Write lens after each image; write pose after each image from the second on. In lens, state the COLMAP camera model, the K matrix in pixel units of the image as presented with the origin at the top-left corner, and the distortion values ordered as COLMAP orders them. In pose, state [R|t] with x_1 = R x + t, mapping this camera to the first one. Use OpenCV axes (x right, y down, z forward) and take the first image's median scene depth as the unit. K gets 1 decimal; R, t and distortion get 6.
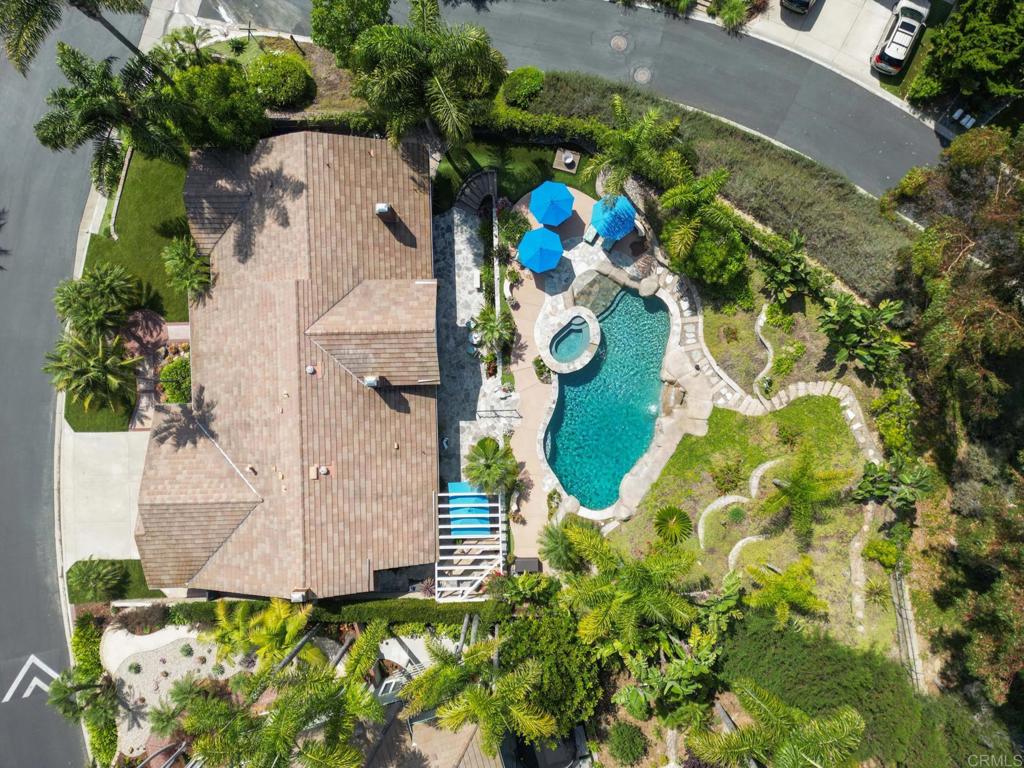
lens RADIAL K [[716.5, 0, 509.1], [0, 716.5, 382.0], [0, 0, 1]] dist [0.068964, -0.060114]
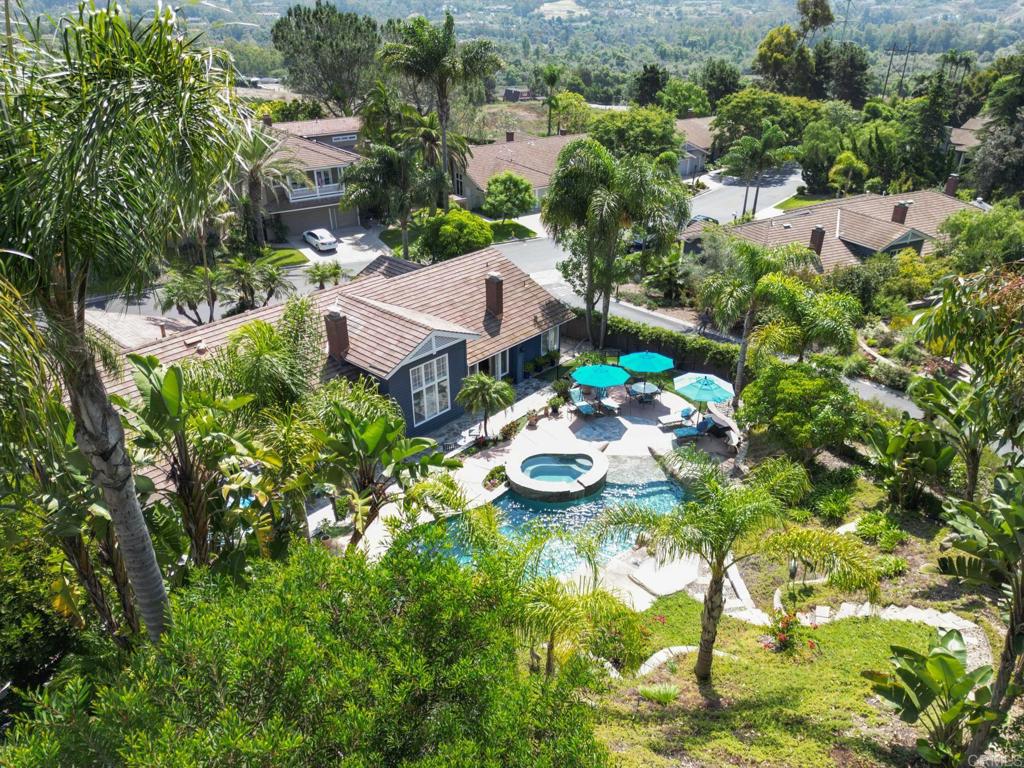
lens RADIAL K [[716.5, 0, 509.1], [0, 716.5, 382.0], [0, 0, 1]] dist [0.068964, -0.060114]
pose [[0.721368, 0.347976, -0.598783, 0.426325], [-0.692076, 0.330139, -0.641903, 0.376845], [-0.025685, 0.877451, 0.478977, 0.605777]]
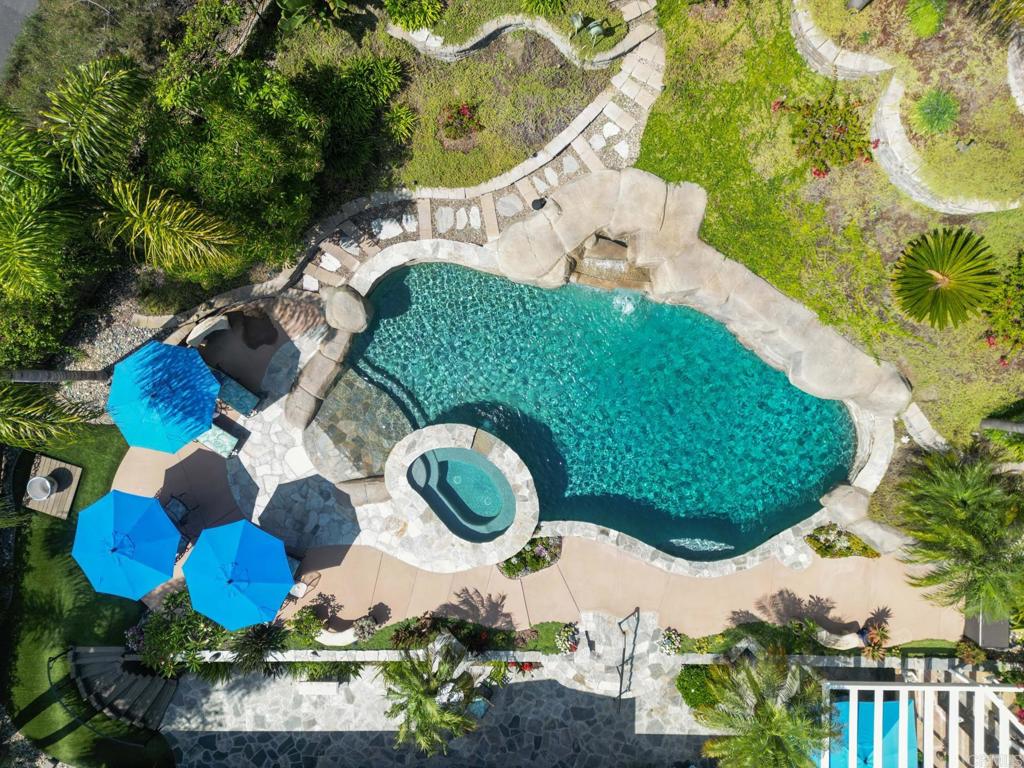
lens RADIAL K [[716.5, 0, 509.1], [0, 716.5, 382.0], [0, 0, 1]] dist [0.068964, -0.060114]
pose [[0.034172, -0.999233, 0.019108, 0.145073], [0.999365, 0.033971, -0.010756, -0.028175], [0.010099, 0.019463, 0.999760, 0.565731]]
